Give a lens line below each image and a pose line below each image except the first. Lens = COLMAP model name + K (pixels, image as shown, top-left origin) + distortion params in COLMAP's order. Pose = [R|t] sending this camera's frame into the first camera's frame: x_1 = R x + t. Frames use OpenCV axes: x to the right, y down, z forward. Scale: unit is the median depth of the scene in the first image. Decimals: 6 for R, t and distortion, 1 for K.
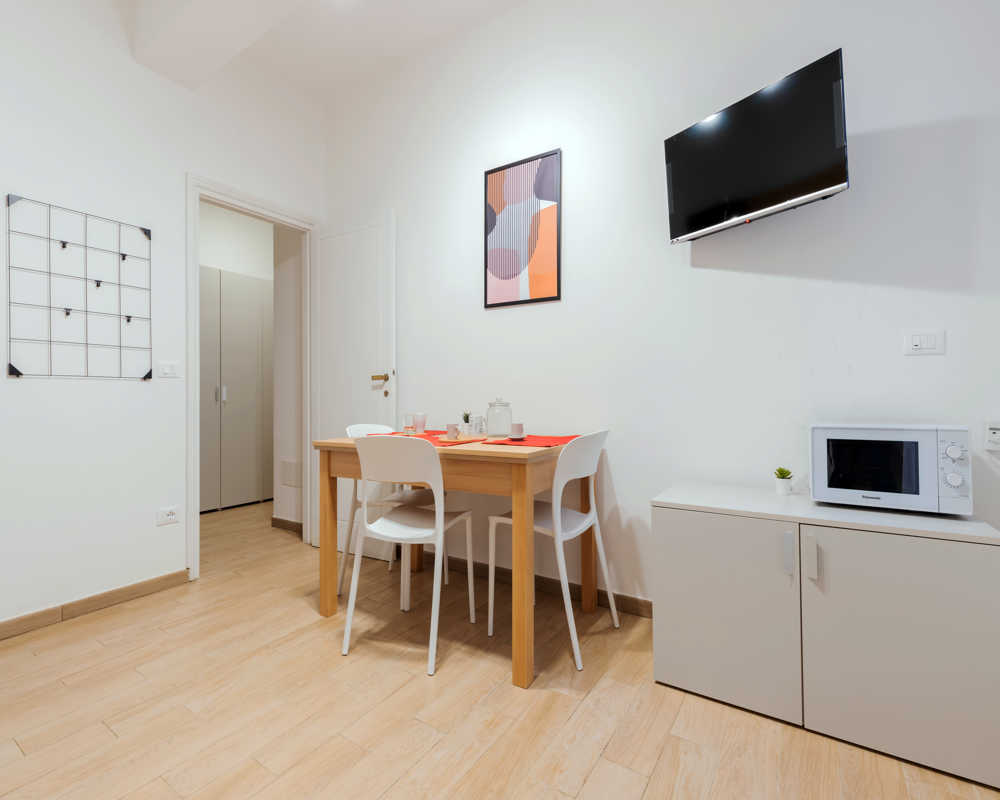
lens RADIAL K [[472.4, 0, 505.6], [0, 472.4, 393.7], [0, 0, 1]] dist [0.006742, -0.003269]
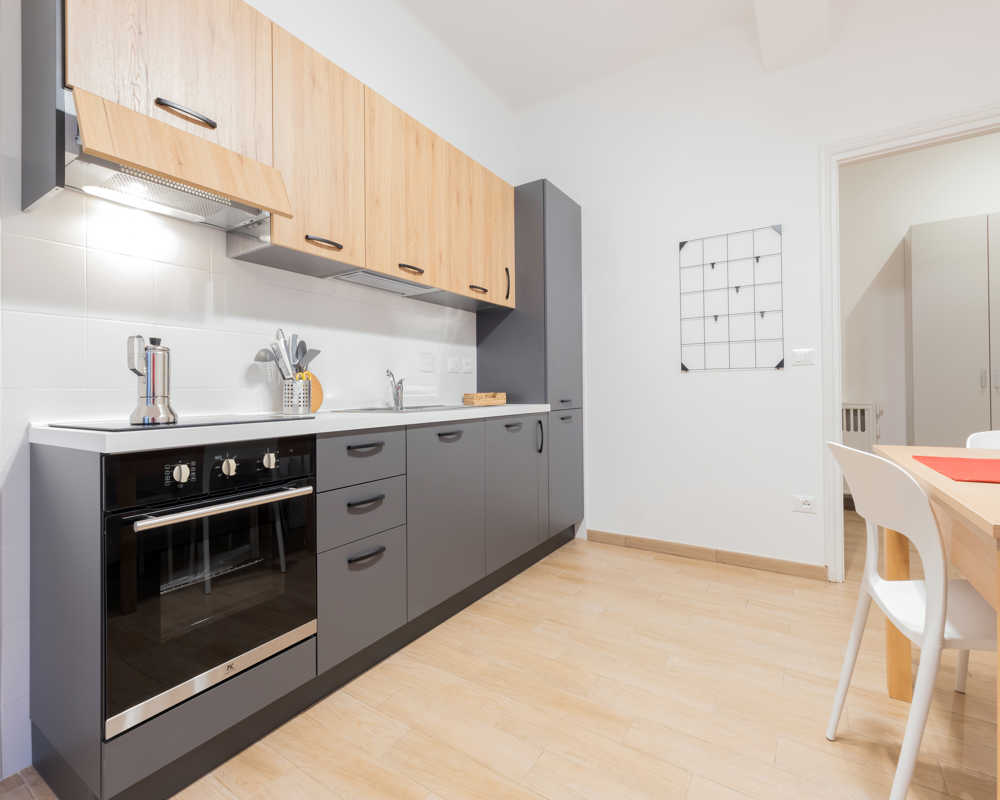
lens RADIAL K [[472.4, 0, 493.6], [0, 472.4, 385.8], [0, 0, 1]] dist [0.006742, -0.003269]
pose [[-0.019640, -0.004316, -0.999798, 0.324096], [0.015467, 0.999870, -0.004620, 0.004075], [0.999687, -0.015554, -0.019571, 0.410031]]
